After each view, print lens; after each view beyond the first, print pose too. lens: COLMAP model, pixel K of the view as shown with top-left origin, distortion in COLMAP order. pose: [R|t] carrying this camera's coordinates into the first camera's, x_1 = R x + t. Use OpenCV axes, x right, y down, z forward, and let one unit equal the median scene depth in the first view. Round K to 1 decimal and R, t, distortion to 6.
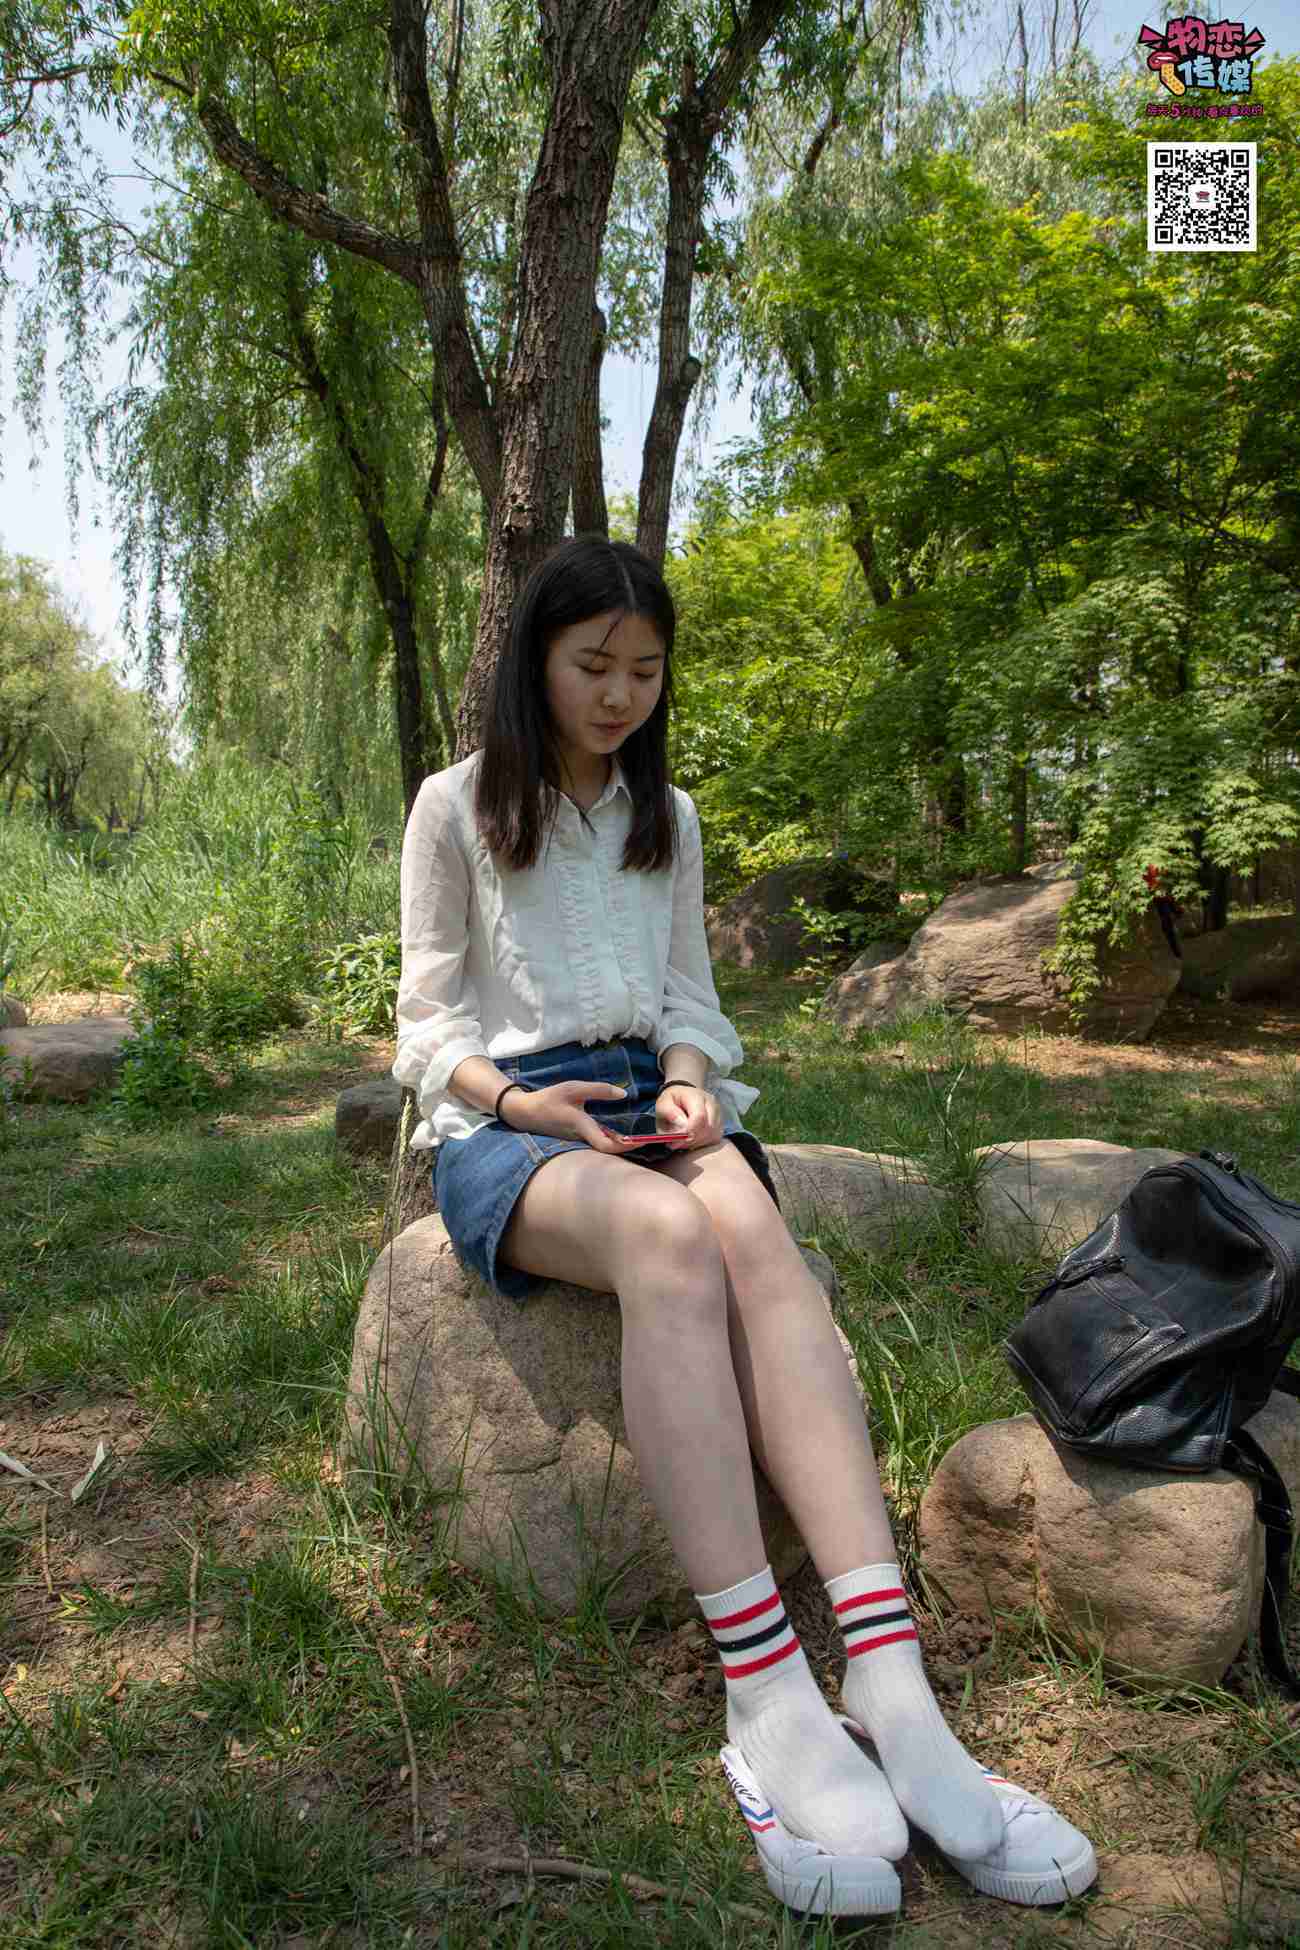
lens RADIAL K [[1376.7, 0, 643.1], [0, 1376.7, 969.7], [0, 0, 1]] dist [-0.068217, 0.032290]
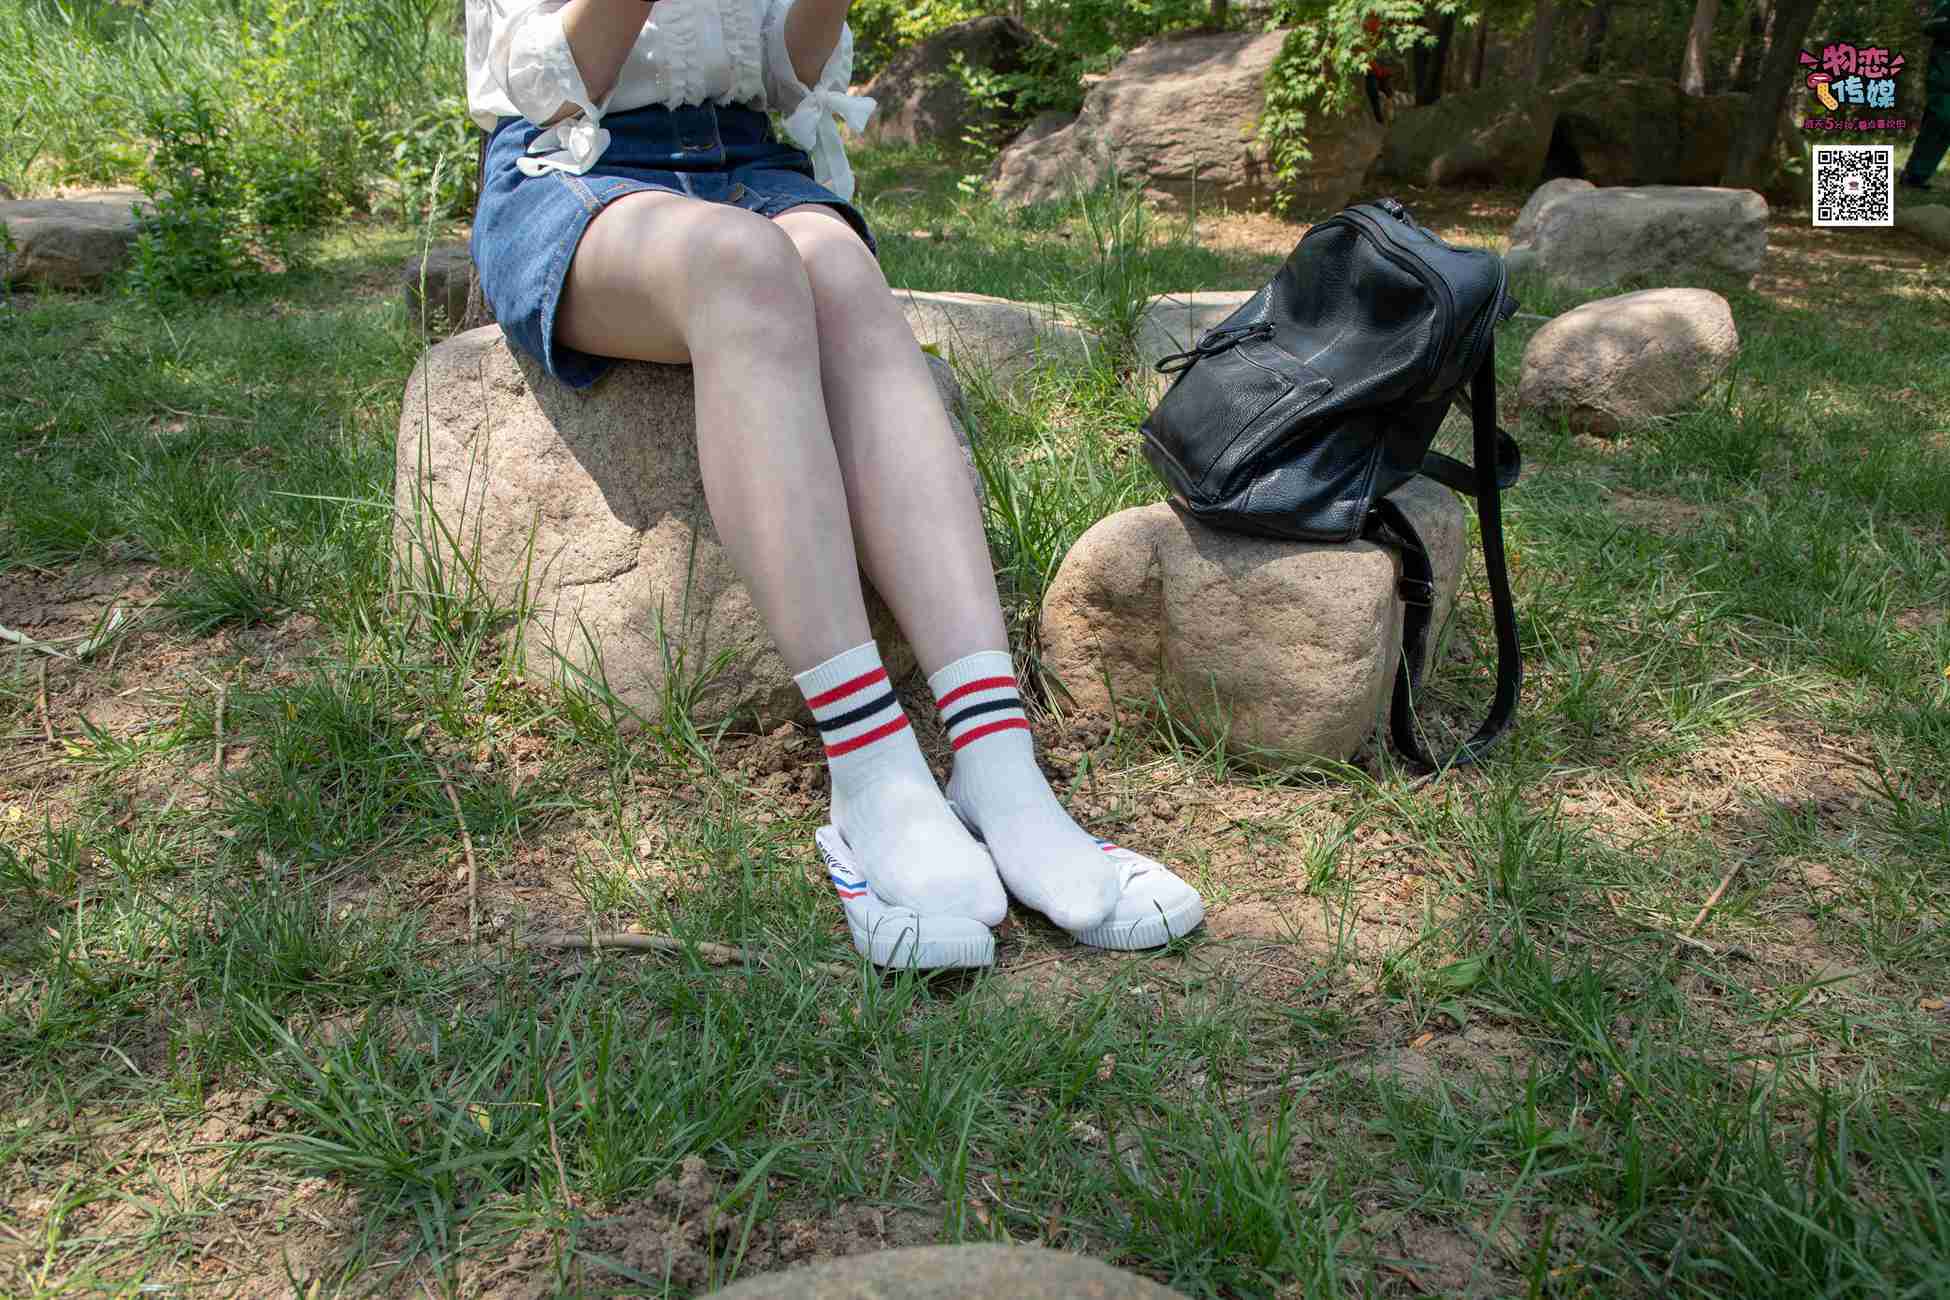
lens RADIAL K [[1493.8, 0, 985.2], [0, 1493.8, 671.7], [0, 0, 1]] dist [-0.062091, 0.071462]
pose [[0.992573, -0.034170, 0.116752, 0.023628], [-0.003869, 0.950387, 0.311045, 0.062112], [-0.121588, -0.309187, 0.943197, 0.023717]]
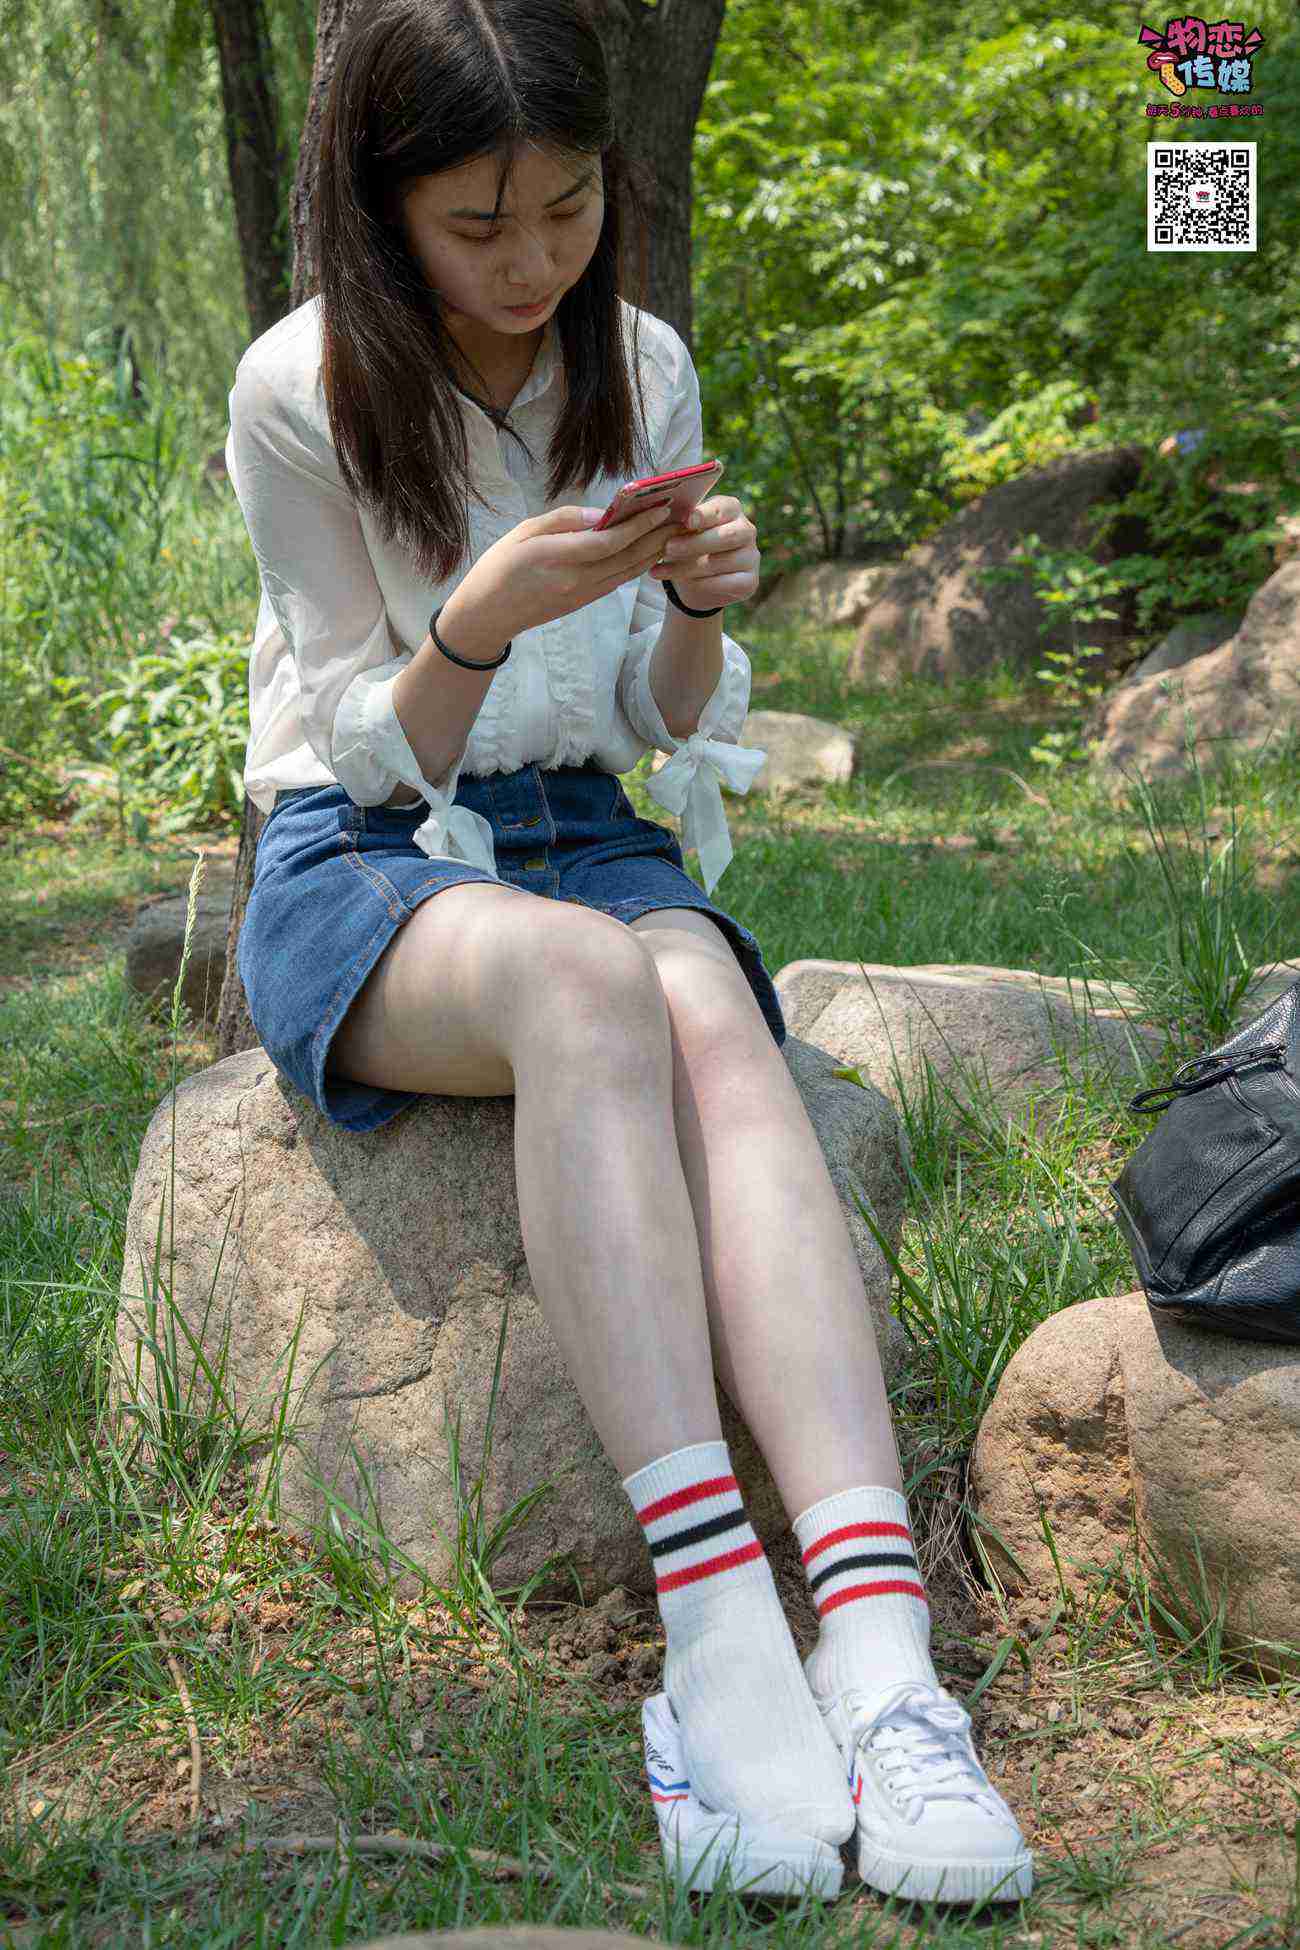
lens RADIAL K [[2867.0, 0, 613.6], [0, 2867.0, 969.6], [0, 0, 1]] dist [0.230279, -0.063230]
pose [[0.997490, -0.026445, -0.065685, 0.062742], [0.032108, 0.995716, 0.086715, 0.022101], [0.063110, -0.088607, 0.994065, -0.186042]]
